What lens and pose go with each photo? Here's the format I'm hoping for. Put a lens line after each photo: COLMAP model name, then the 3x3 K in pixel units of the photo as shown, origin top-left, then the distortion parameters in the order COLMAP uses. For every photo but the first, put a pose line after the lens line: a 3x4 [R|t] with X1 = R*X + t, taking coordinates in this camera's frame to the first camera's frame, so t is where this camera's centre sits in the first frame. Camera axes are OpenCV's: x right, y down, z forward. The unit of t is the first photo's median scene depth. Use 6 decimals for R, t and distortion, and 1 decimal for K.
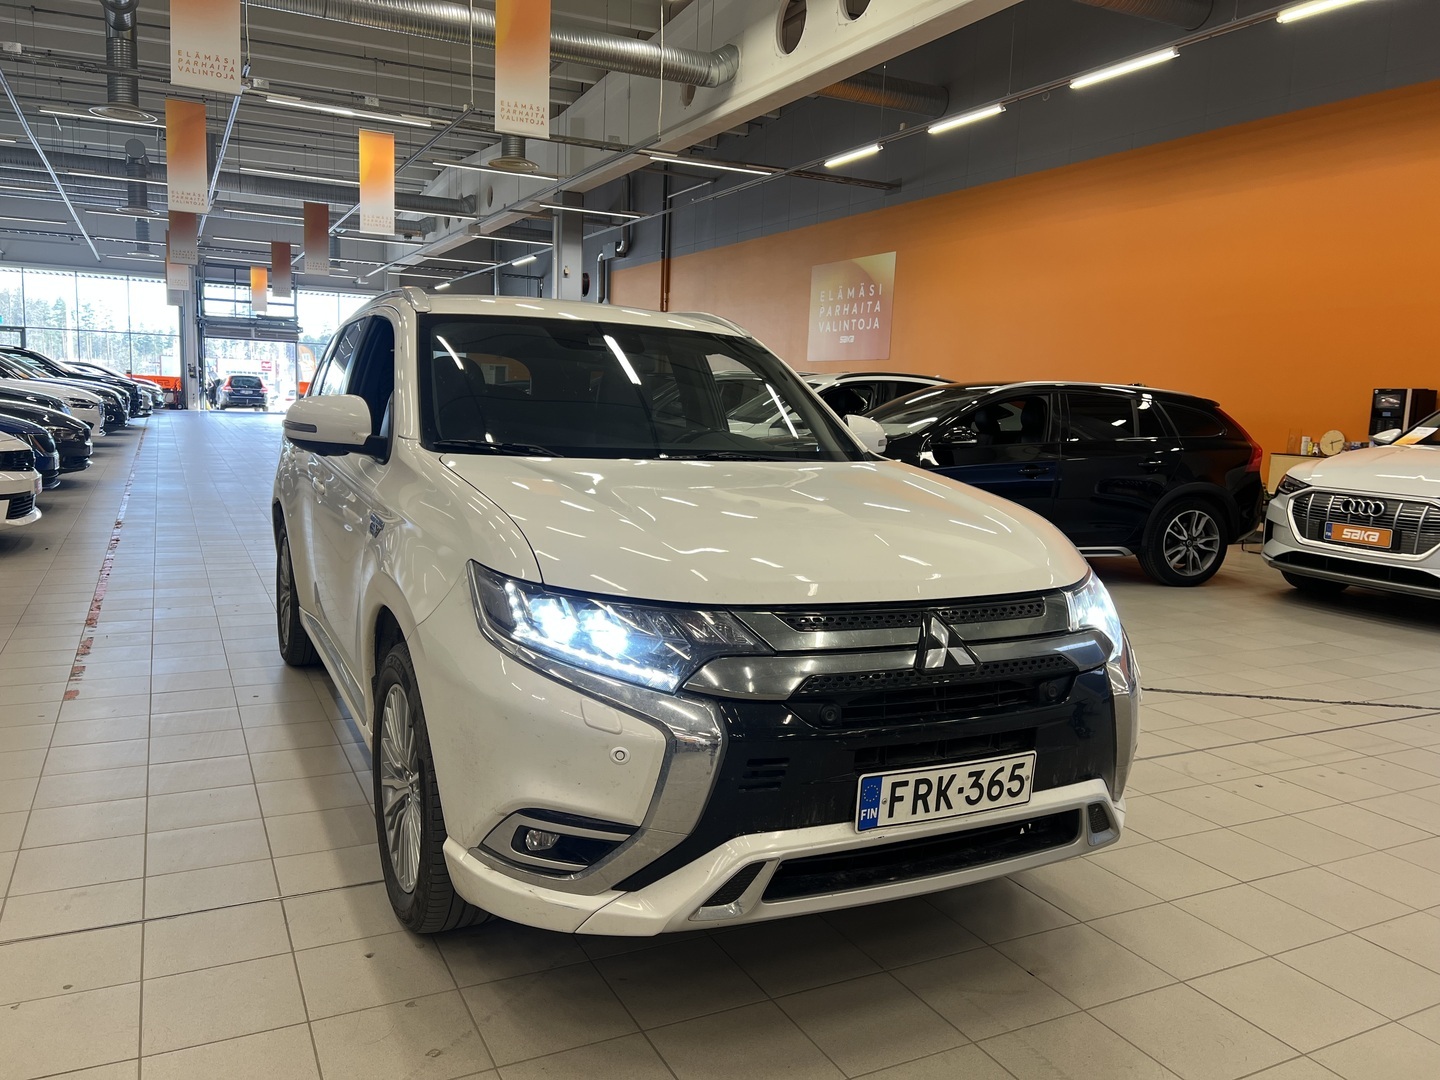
lens RADIAL K [[1089.5, 0, 718.1], [0, 1089.5, 536.6], [0, 0, 1]] dist [-0.007083, -0.008708]
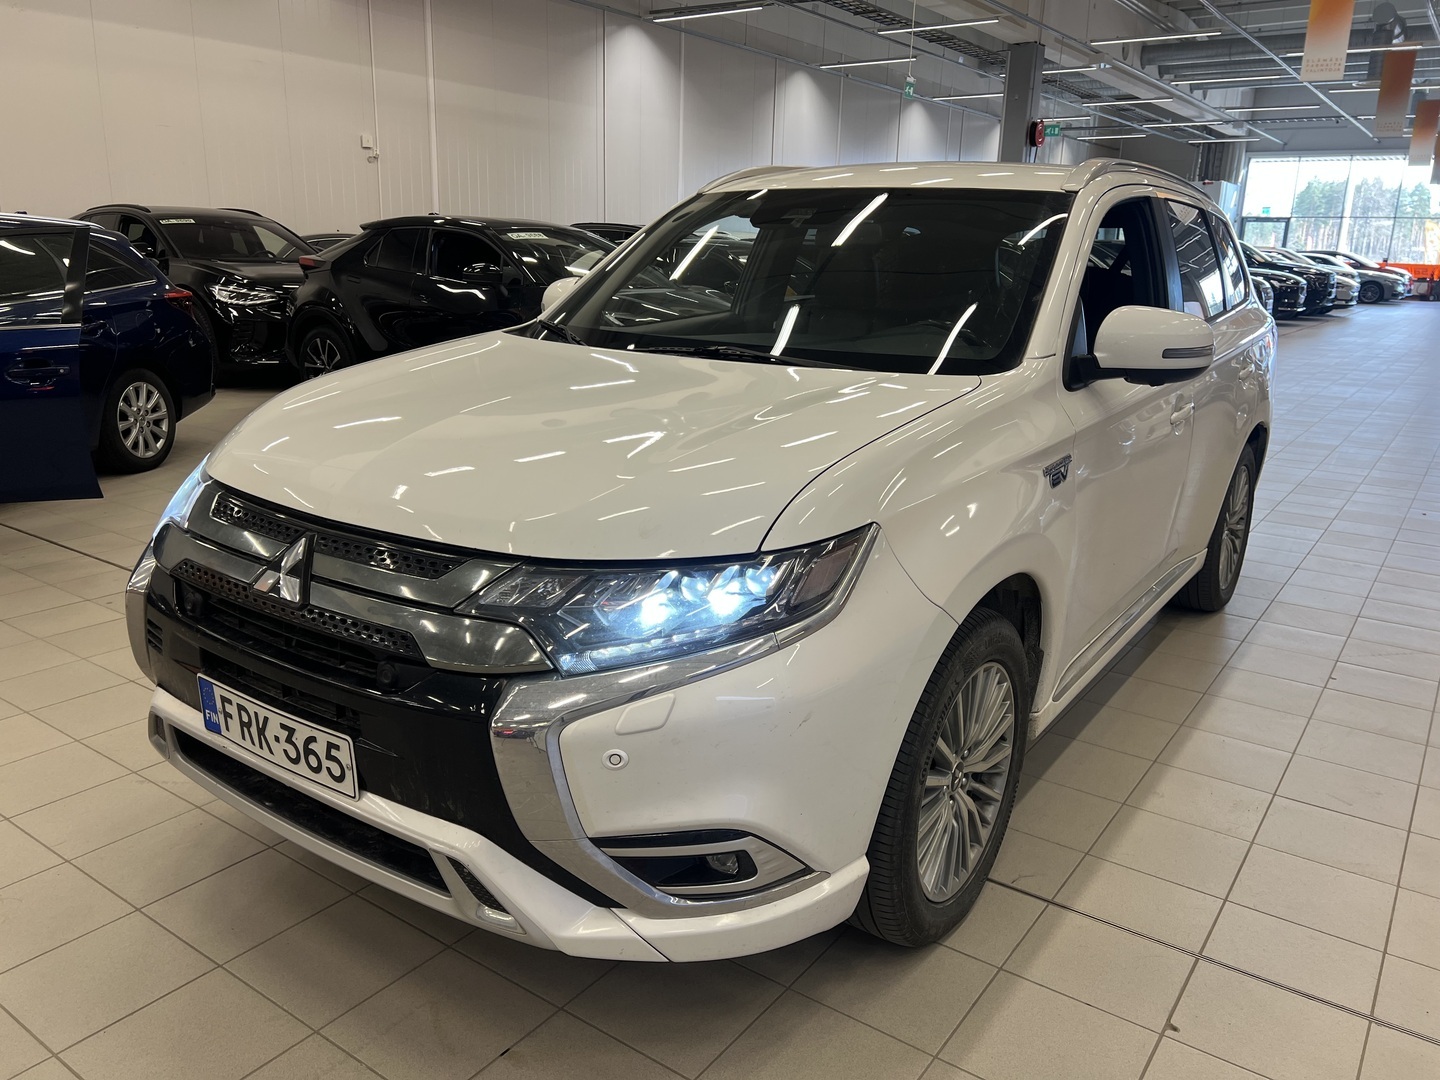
lens RADIAL K [[1089.5, 0, 718.3], [0, 1089.5, 545.9], [0, 0, 1]] dist [-0.007083, -0.008708]
pose [[0.467249, 0.203330, -0.860427, 1.061151], [-0.111398, 0.978979, 0.170852, -0.097735], [0.877080, 0.016020, 0.480077, 0.867846]]
